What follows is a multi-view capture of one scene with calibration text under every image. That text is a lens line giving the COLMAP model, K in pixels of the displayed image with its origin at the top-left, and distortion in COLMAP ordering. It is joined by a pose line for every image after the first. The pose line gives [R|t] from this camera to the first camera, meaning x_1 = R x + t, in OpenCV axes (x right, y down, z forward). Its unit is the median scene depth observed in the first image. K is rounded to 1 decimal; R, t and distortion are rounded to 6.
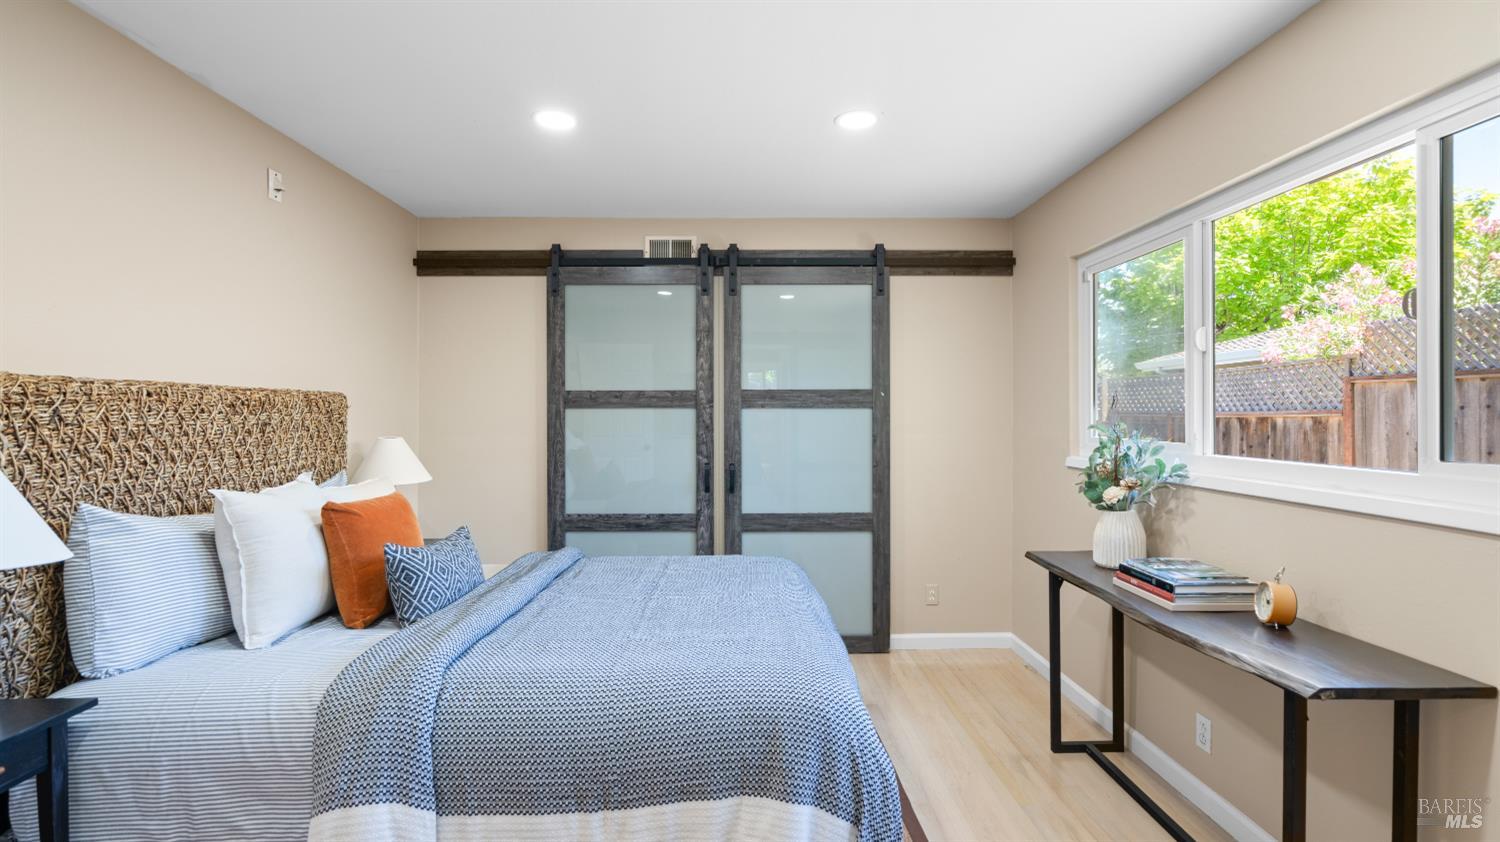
lens RADIAL K [[682.8, 0, 740.5], [0, 682.8, 421.7], [0, 0, 1]] dist [-0.004373, 0.000931]
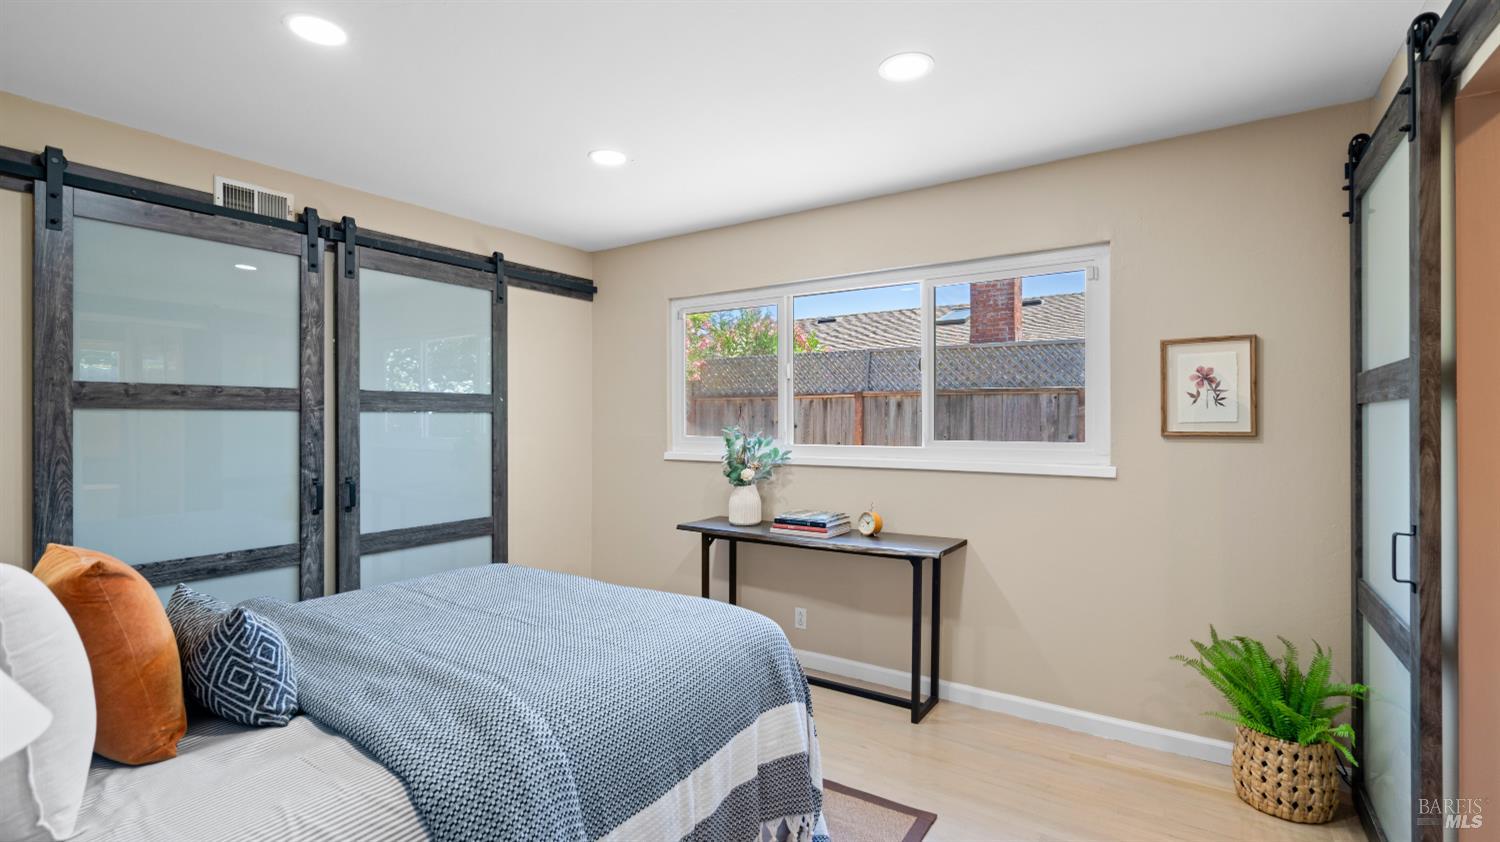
lens RADIAL K [[682.8, 0, 741.5], [0, 682.8, 430.9], [0, 0, 1]] dist [-0.004373, 0.000931]
pose [[0.571103, -0.010779, 0.820808, -0.426348], [0.009770, 0.999932, 0.006334, 0.003722], [-0.820820, 0.004402, 0.571170, 0.118808]]
